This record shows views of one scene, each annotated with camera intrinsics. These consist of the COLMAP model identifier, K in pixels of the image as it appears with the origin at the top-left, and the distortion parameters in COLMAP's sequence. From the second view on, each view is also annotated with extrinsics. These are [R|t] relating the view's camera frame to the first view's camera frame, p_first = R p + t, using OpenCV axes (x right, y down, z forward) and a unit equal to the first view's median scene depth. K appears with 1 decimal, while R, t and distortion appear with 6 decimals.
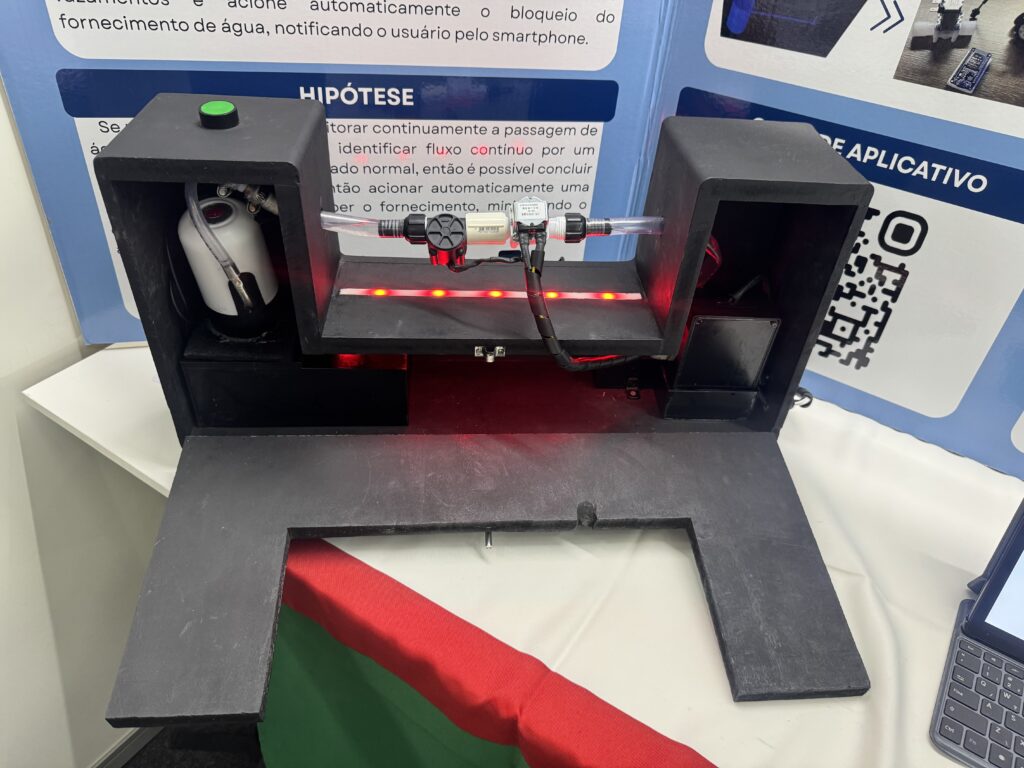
lens RADIAL K [[759.5, 0, 512.0], [0, 759.5, 384.0], [0, 0, 1]] dist [0.022647, -0.006488]
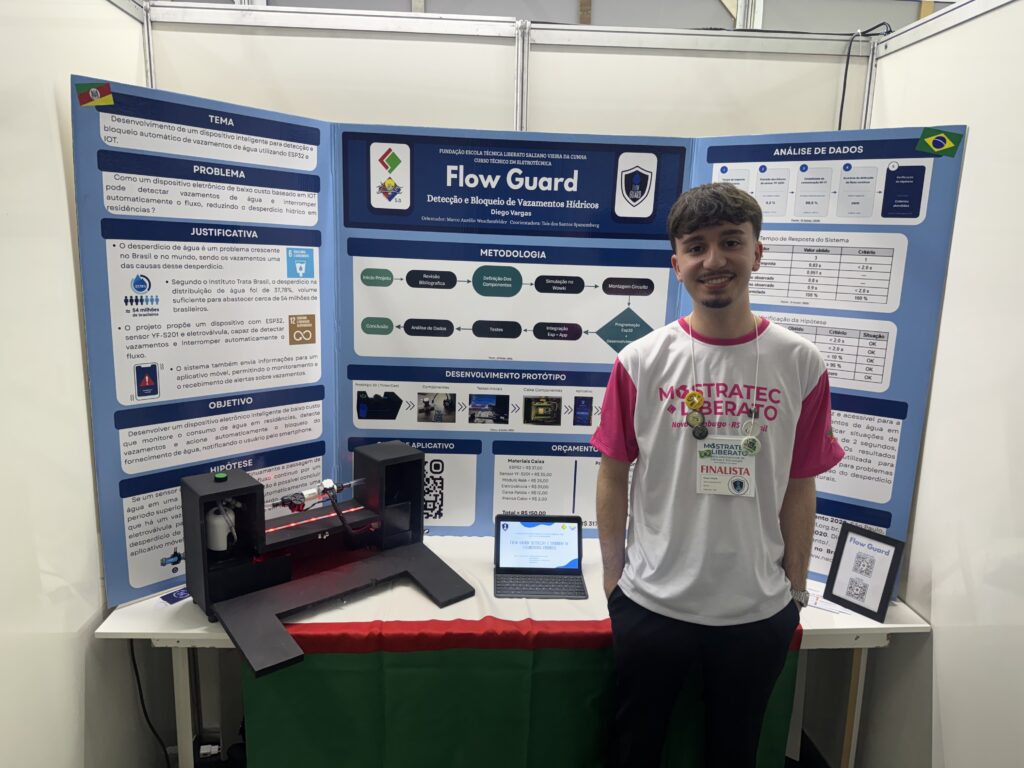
lens RADIAL K [[710.0, 0, 514.9], [0, 710.0, 369.7], [0, 0, 1]] dist [0.037908, -0.007893]
pose [[0.804732, -0.144501, 0.575783, -0.762198], [0.380250, 0.870299, -0.313035, 0.443954], [-0.455869, 0.470850, 0.755304, -1.369745]]
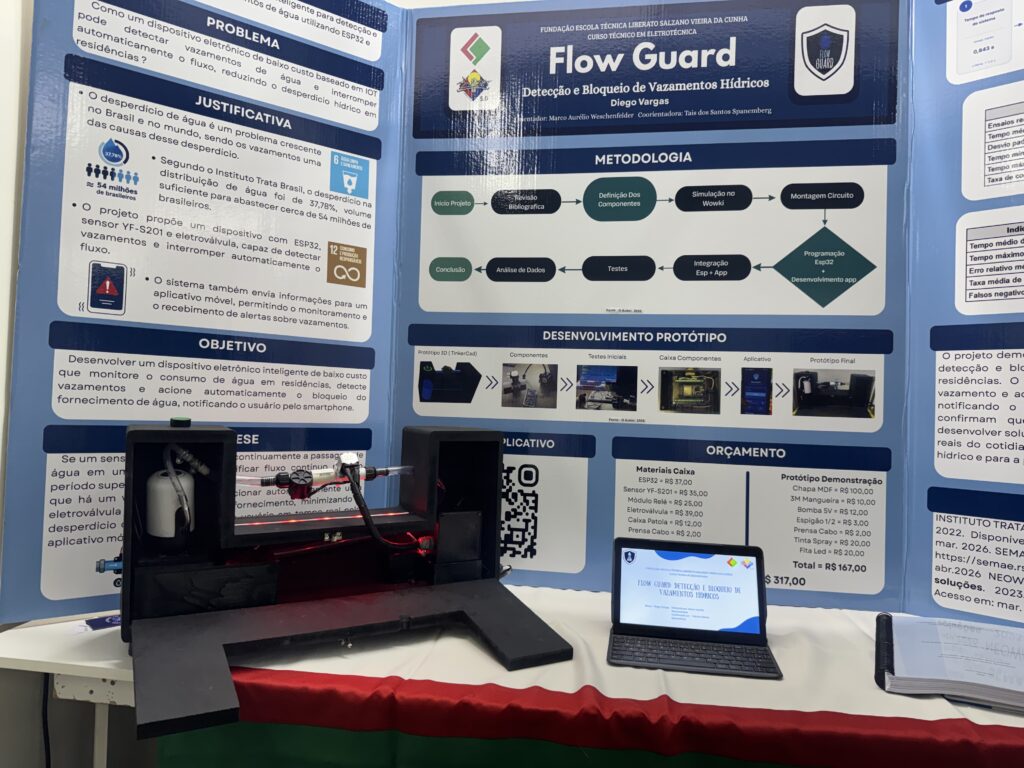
lens RADIAL K [[710.0, 0, 514.9], [0, 710.0, 369.7], [0, 0, 1]] dist [0.037908, -0.007893]
pose [[0.908097, -0.025054, 0.418009, -0.280539], [0.279902, 0.778777, -0.561392, 0.599599], [-0.311471, 0.626800, 0.714218, -0.471849]]
